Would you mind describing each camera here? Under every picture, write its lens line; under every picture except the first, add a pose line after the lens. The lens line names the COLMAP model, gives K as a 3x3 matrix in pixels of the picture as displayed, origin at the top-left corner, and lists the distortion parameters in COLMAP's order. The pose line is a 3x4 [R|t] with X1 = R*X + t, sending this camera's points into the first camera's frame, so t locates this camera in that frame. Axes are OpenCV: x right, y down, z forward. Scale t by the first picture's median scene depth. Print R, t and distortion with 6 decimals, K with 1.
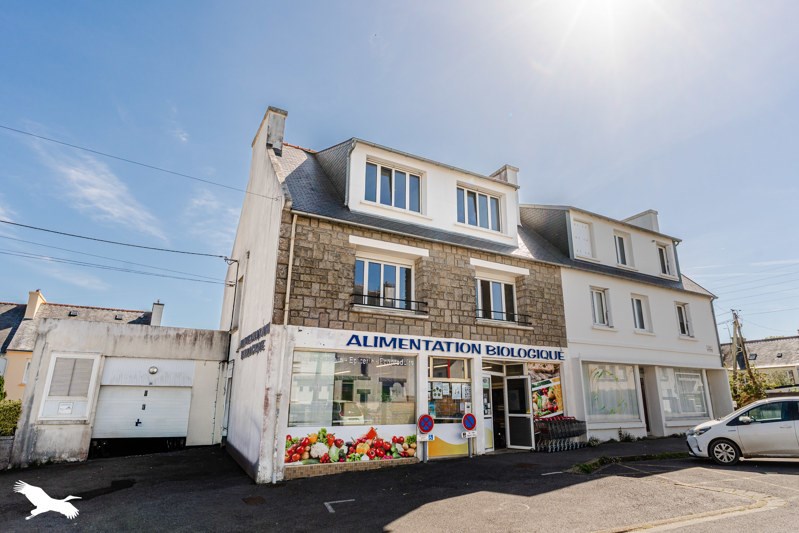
lens RADIAL K [[347.2, 0, 399.2], [0, 347.2, 317.4], [0, 0, 1]] dist [0.000876, 0.000001]
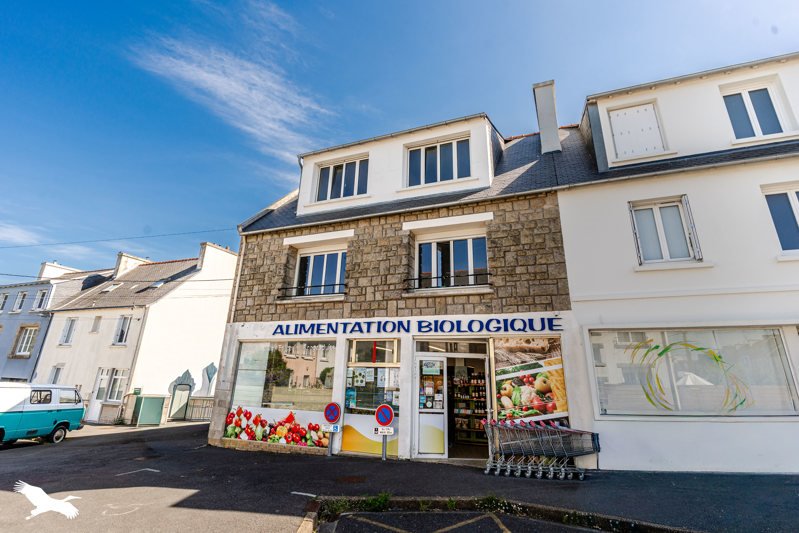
lens RADIAL K [[345.2, 0, 399.5], [0, 345.2, 266.5], [0, 0, 1]] dist [-0.002412, -0.000114]
pose [[0.731518, -0.200350, -0.651722, 0.811439], [0.128947, 0.979256, -0.156305, 0.079141], [0.669518, 0.030302, 0.742178, 0.373481]]
